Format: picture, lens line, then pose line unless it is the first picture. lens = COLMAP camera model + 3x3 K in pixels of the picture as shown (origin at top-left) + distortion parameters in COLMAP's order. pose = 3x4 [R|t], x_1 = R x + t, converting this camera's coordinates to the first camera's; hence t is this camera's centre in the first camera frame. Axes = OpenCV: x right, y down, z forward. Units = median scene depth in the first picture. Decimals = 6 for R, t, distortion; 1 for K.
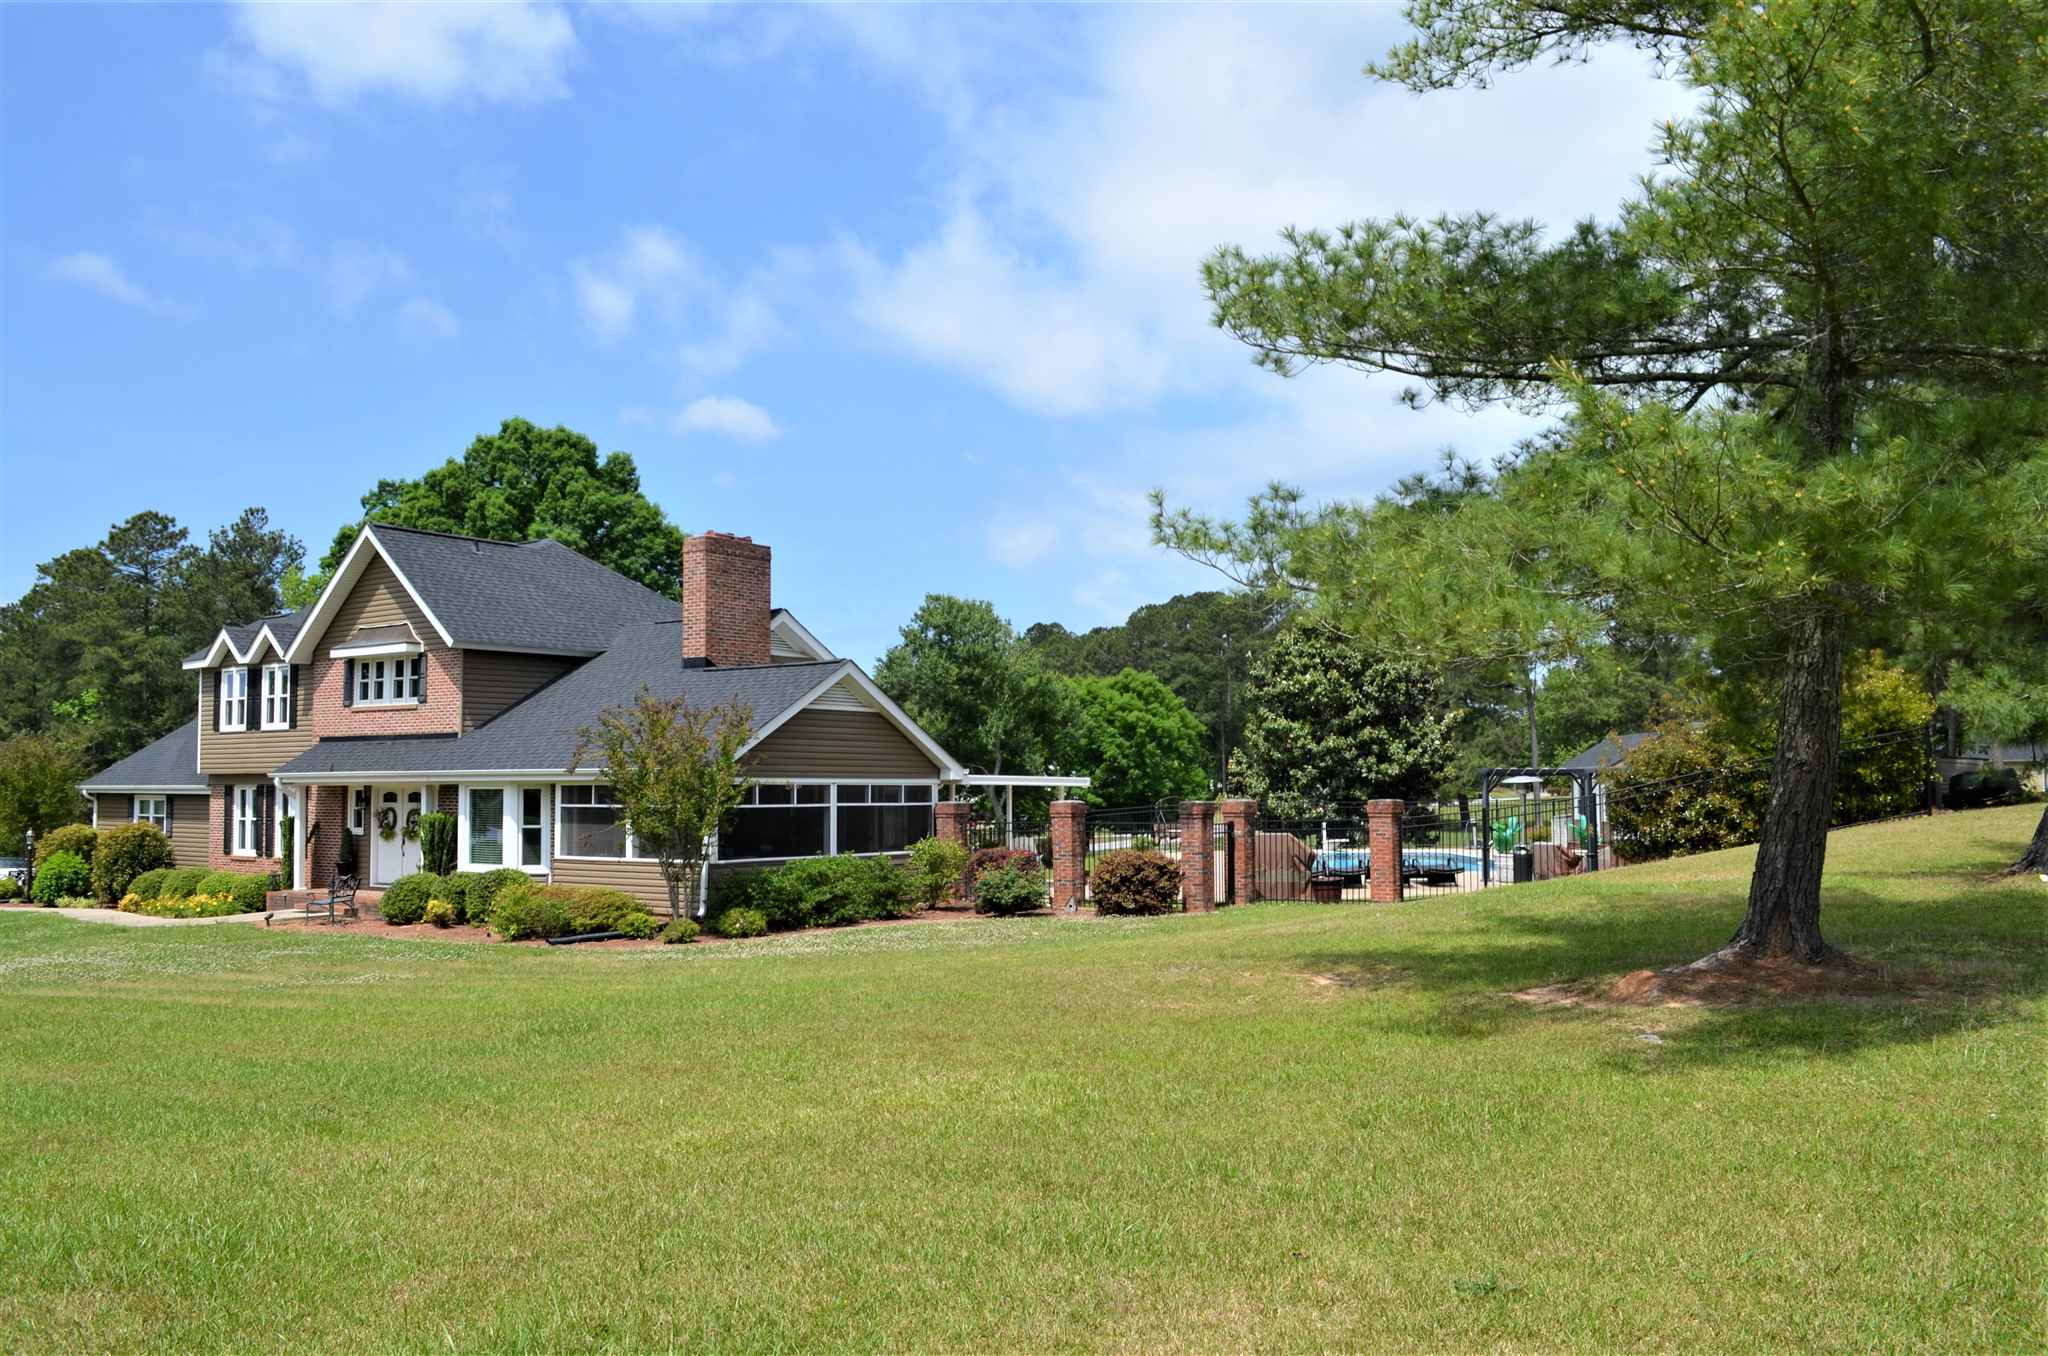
lens RADIAL K [[1701.9, 0, 1024.0], [0, 1701.9, 678.0], [0, 0, 1]] dist [-0.067542, 0.005237]
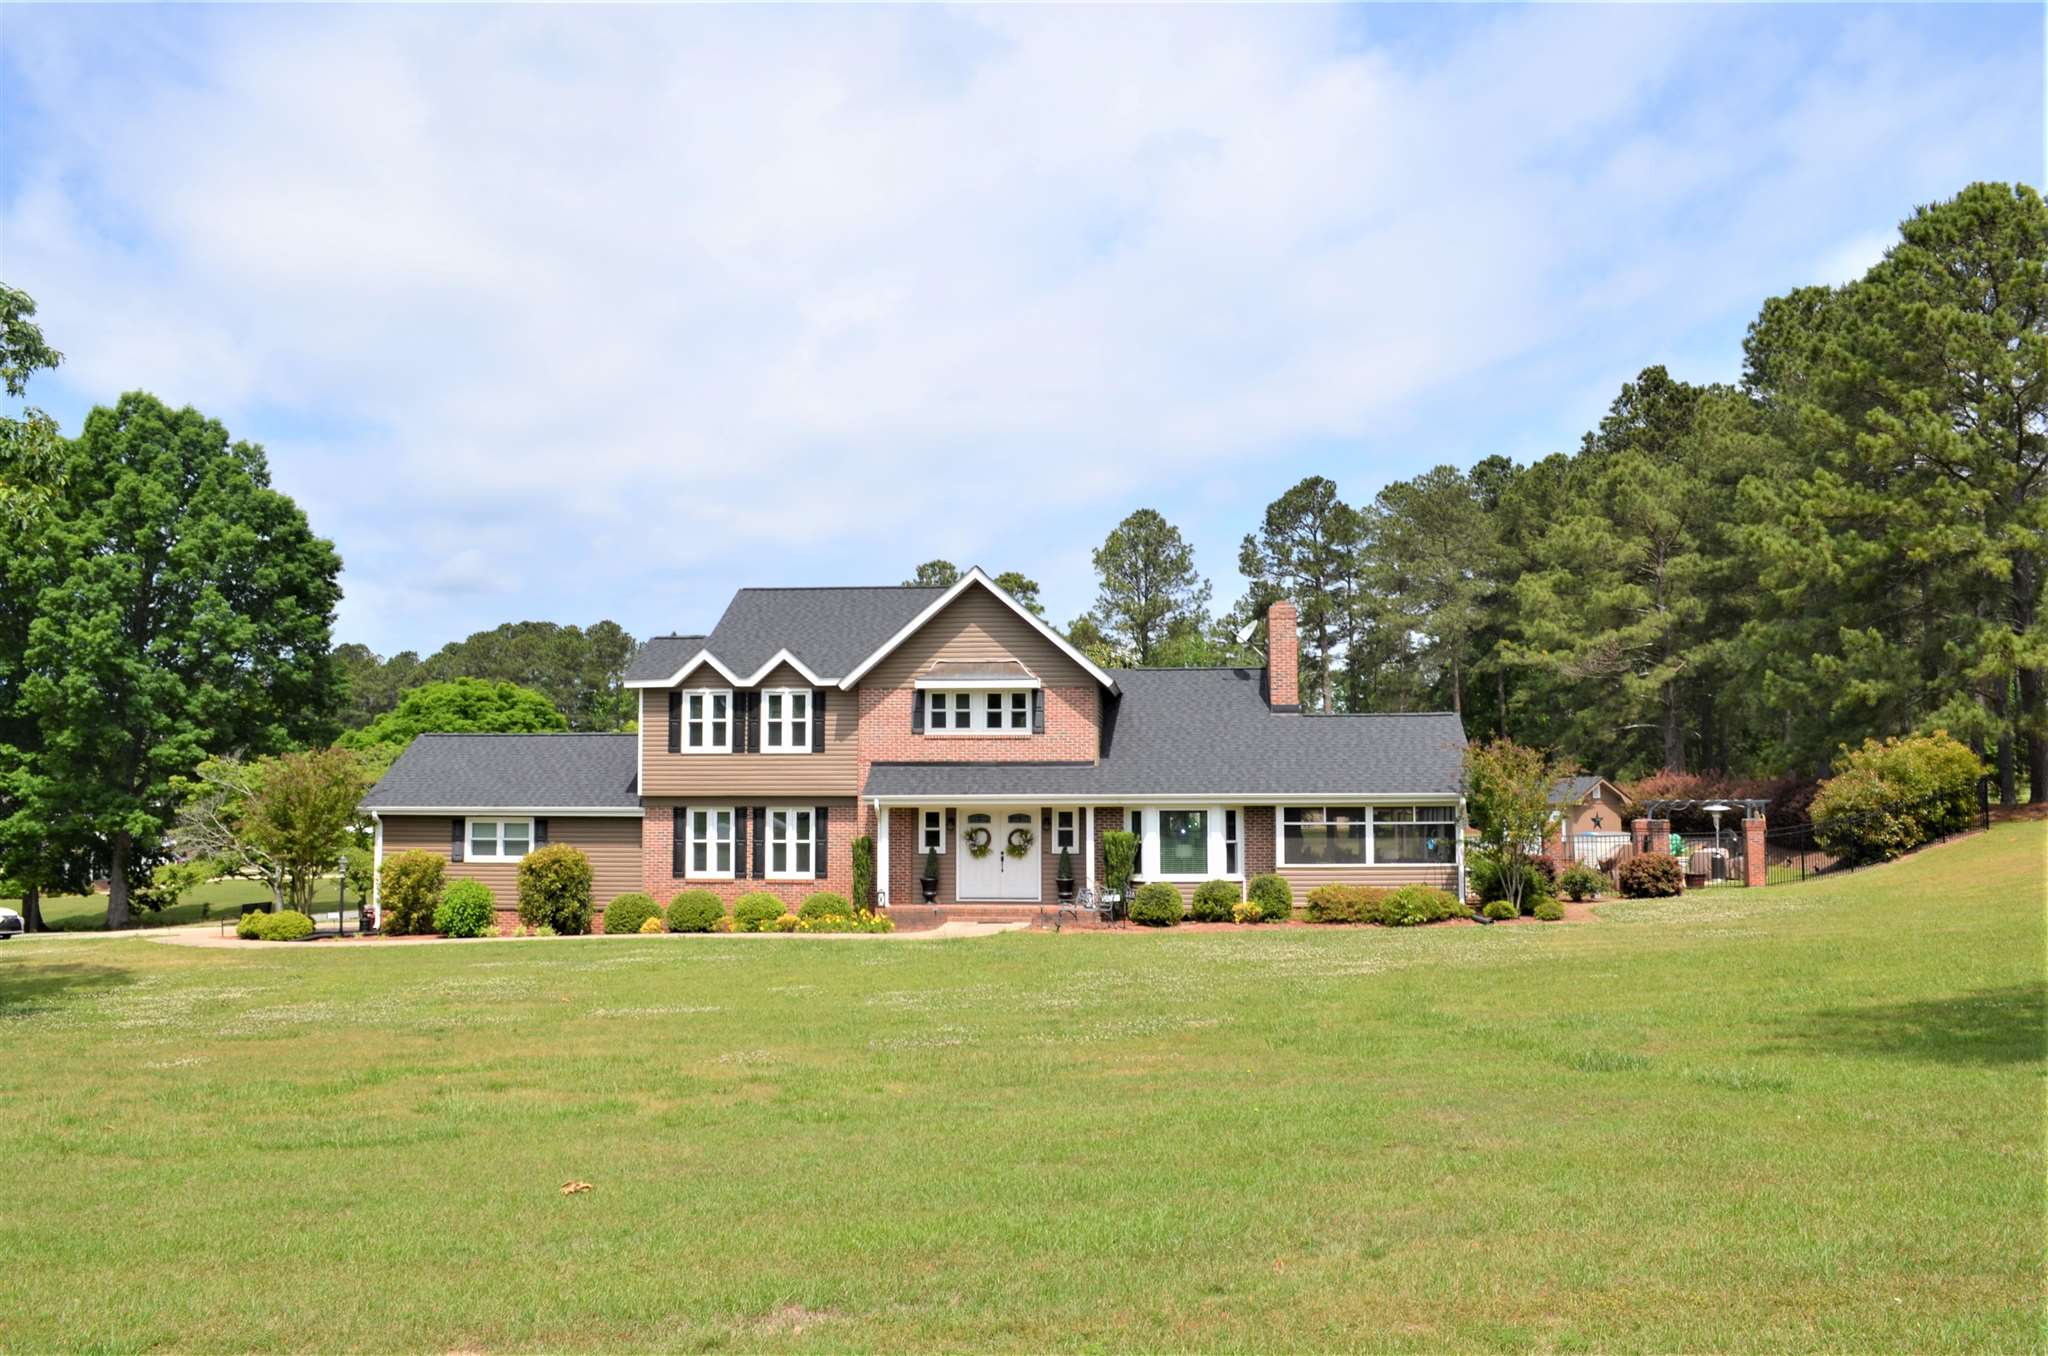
lens RADIAL K [[1709.2, 0, 1031.6], [0, 1709.2, 656.1], [0, 0, 1]] dist [-0.062384, 0.001292]
pose [[0.850974, 0.053665, 0.522459, -0.922991], [-0.036073, 0.998389, -0.043795, 0.012815], [-0.523967, 0.018422, 0.851539, 0.034843]]
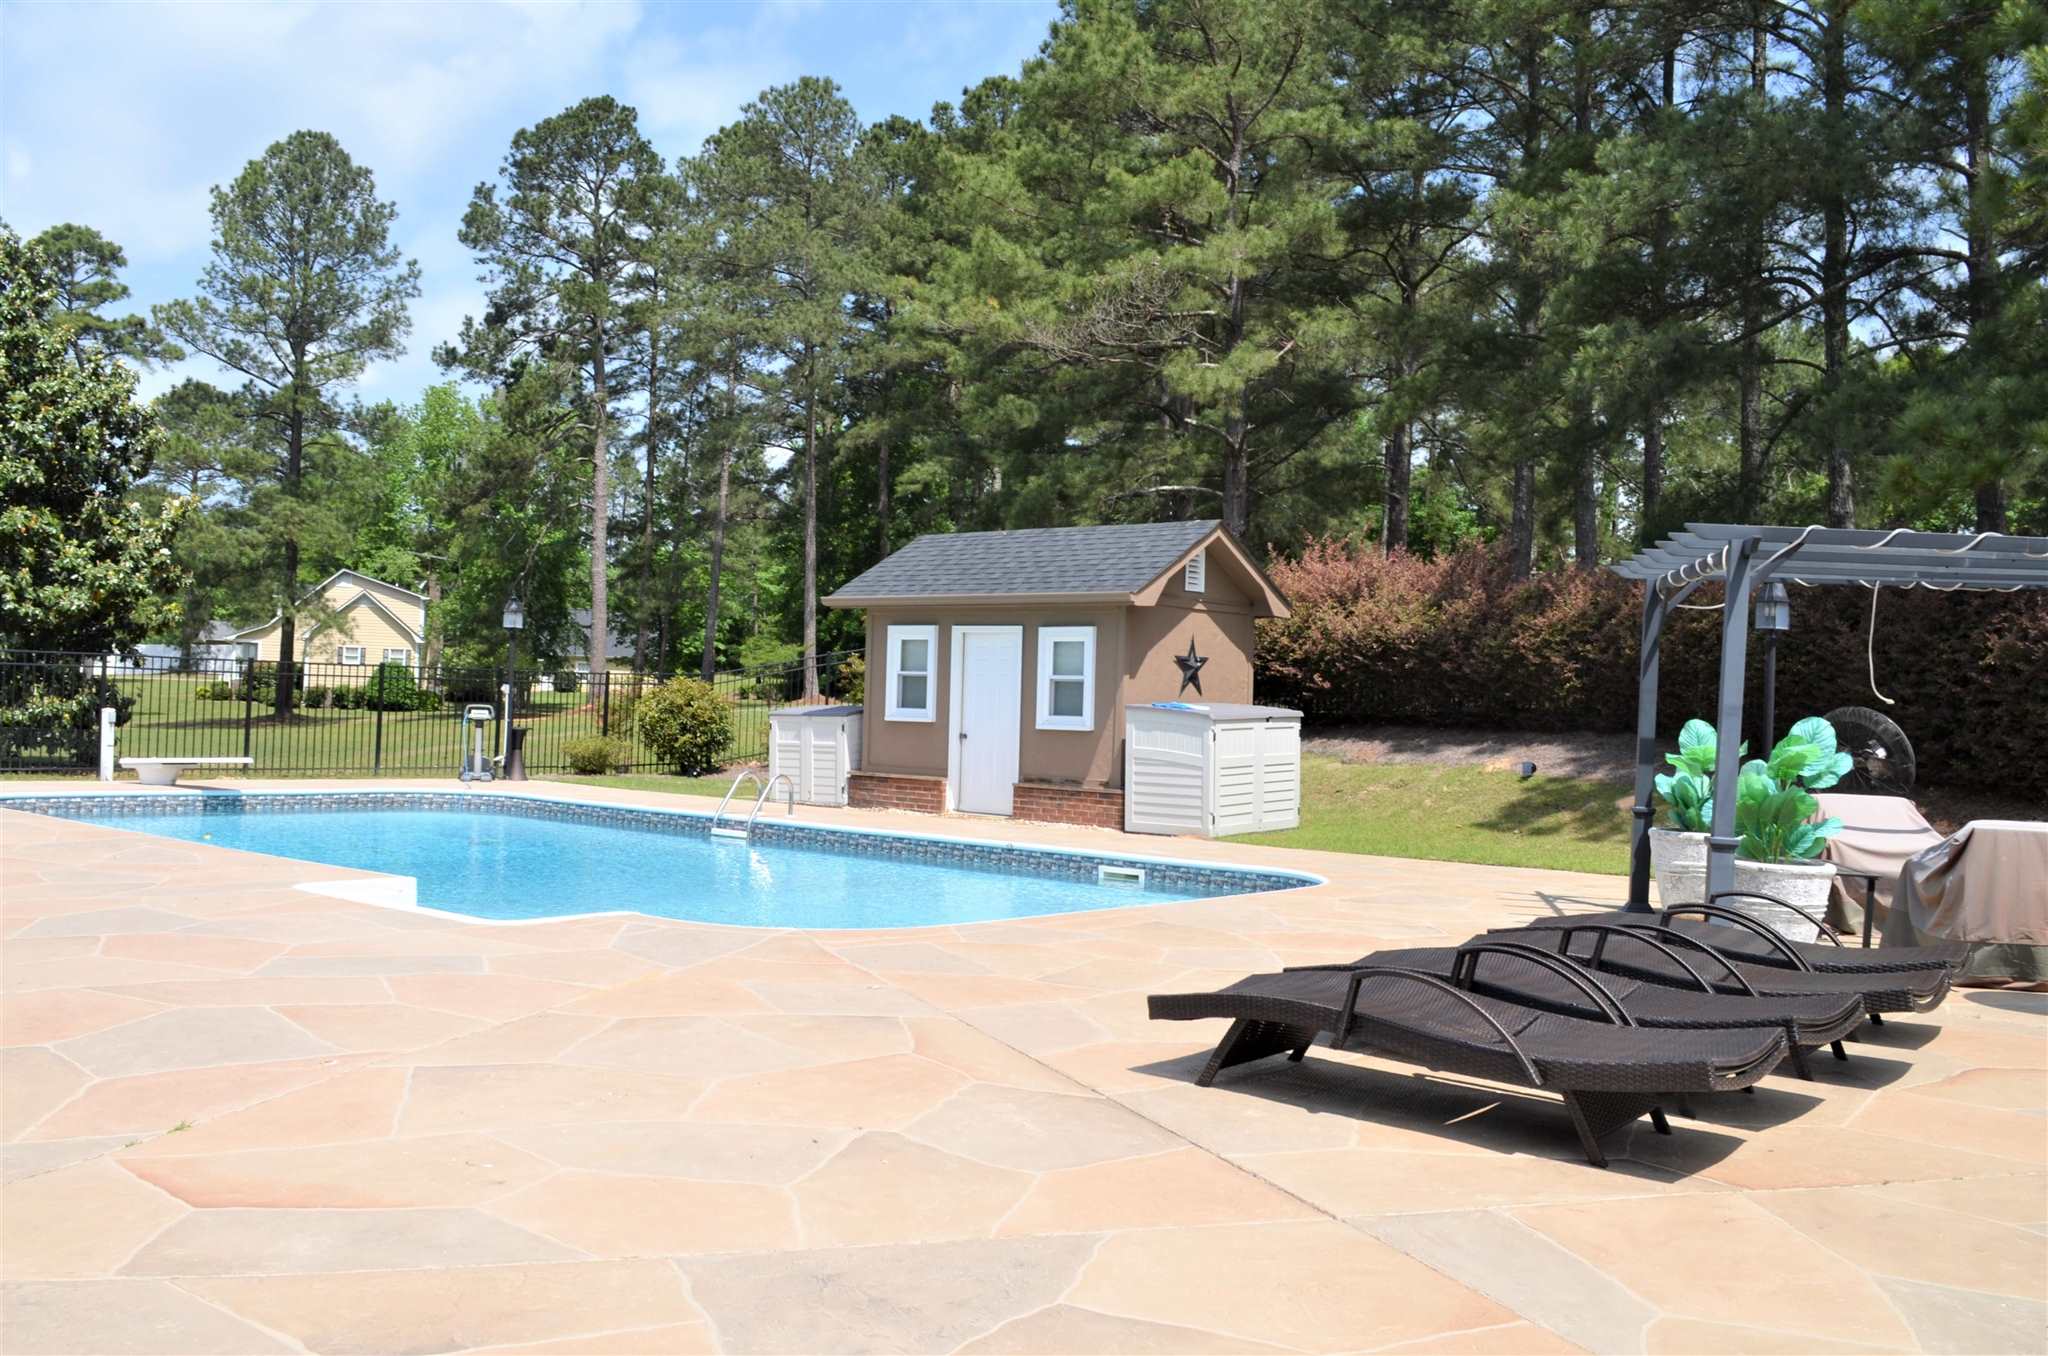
lens RADIAL K [[1701.9, 0, 1024.0], [0, 1701.9, 678.0], [0, 0, 1]] dist [-0.067542, 0.005237]
pose [[0.610511, 0.038019, 0.791095, 0.008571], [-0.090390, 0.995665, 0.021907, 0.077670], [-0.786833, -0.084881, 0.611301, 0.903231]]
